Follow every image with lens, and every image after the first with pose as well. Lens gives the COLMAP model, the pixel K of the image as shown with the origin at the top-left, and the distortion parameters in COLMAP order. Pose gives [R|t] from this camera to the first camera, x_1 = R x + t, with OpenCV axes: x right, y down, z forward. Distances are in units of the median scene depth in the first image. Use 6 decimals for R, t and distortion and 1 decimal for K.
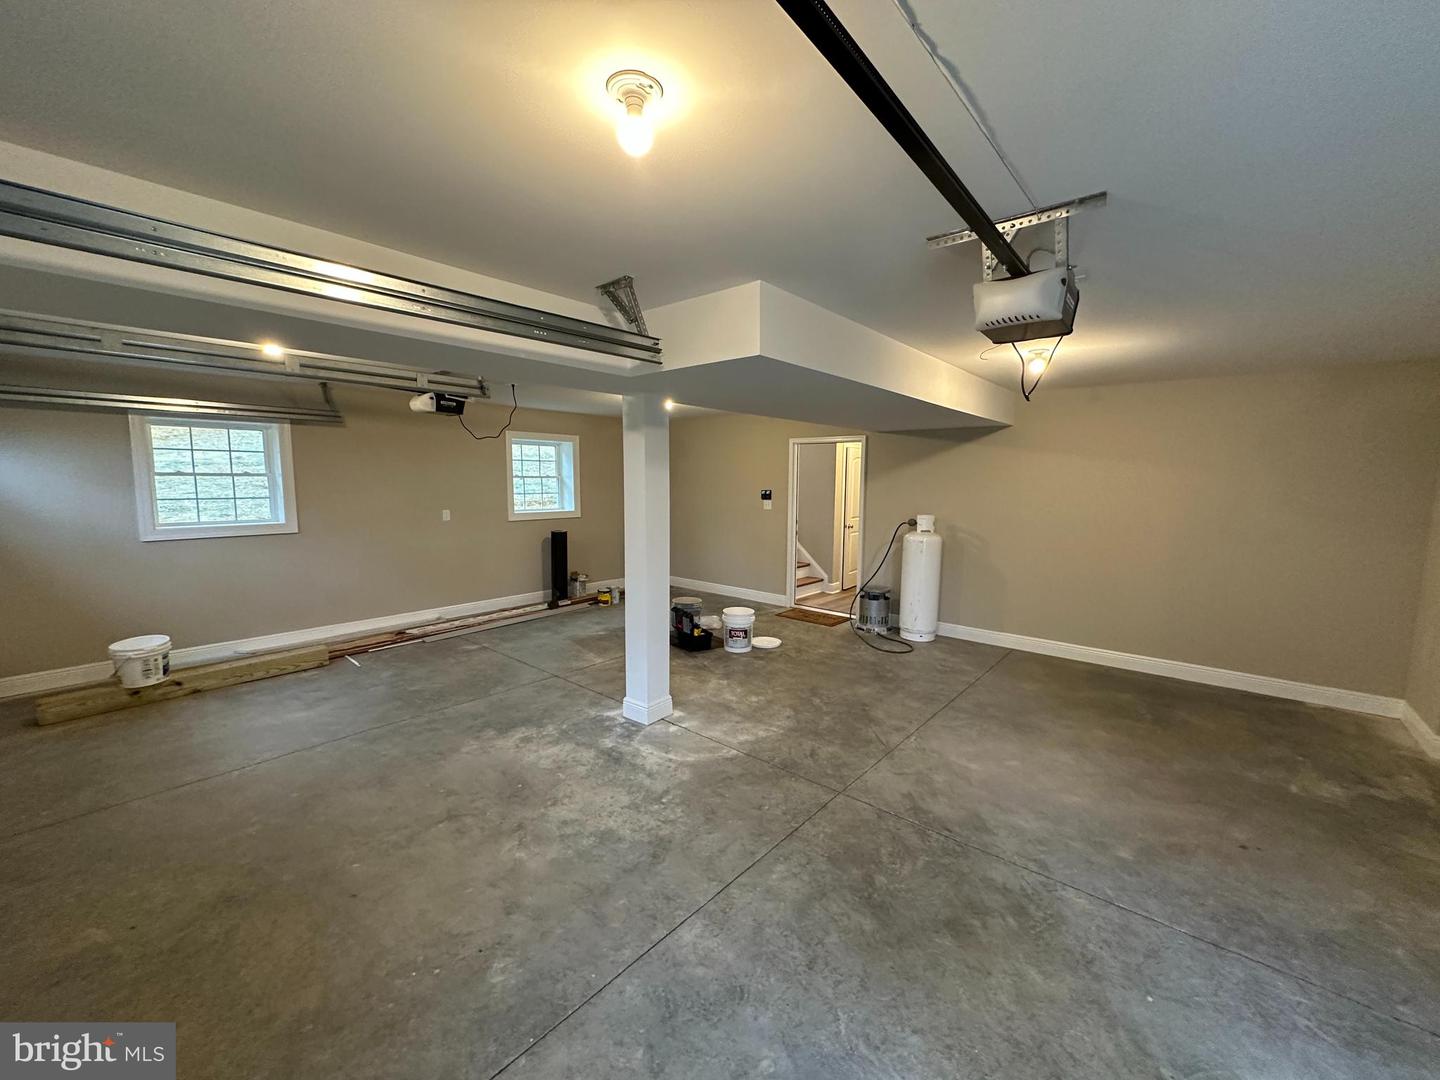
lens RADIAL K [[574.0, 0, 719.2], [0, 574.0, 539.2], [0, 0, 1]] dist [-0.001953, 0.000090]
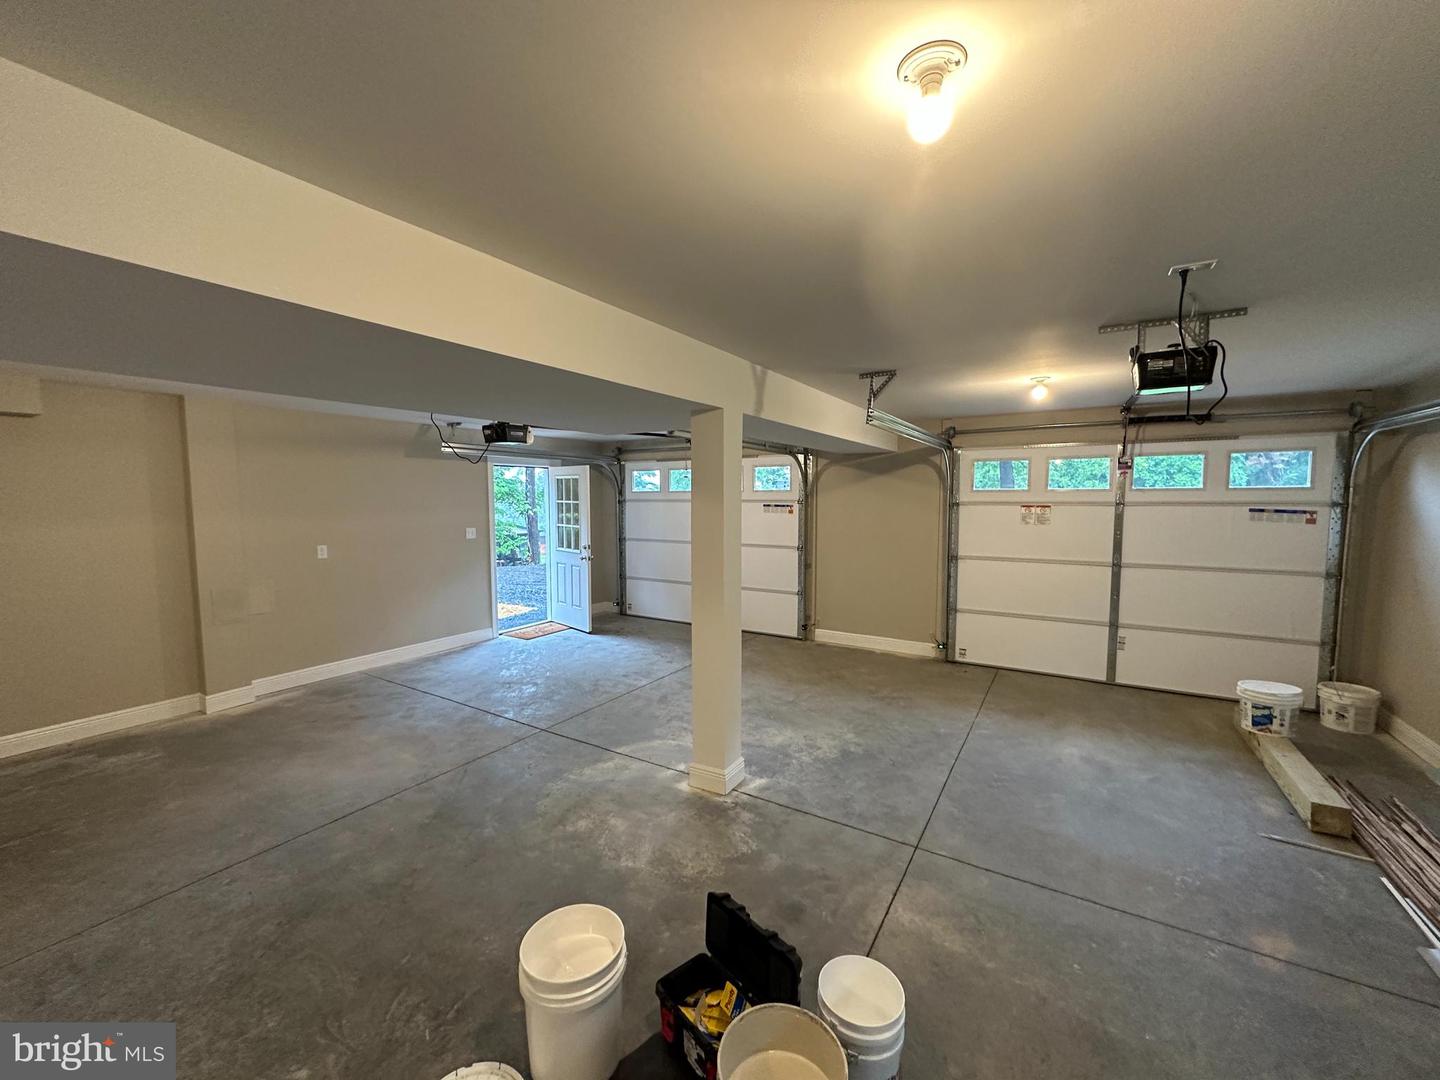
lens RADIAL K [[574.0, 0, 720.4], [0, 574.0, 539.0], [0, 0, 1]] dist [-0.001953, 0.000090]
pose [[-0.987739, 0.003604, -0.156070, 0.003387], [-0.024816, 0.983397, 0.179761, -0.215973], [0.154126, 0.181430, -0.971251, 1.866392]]
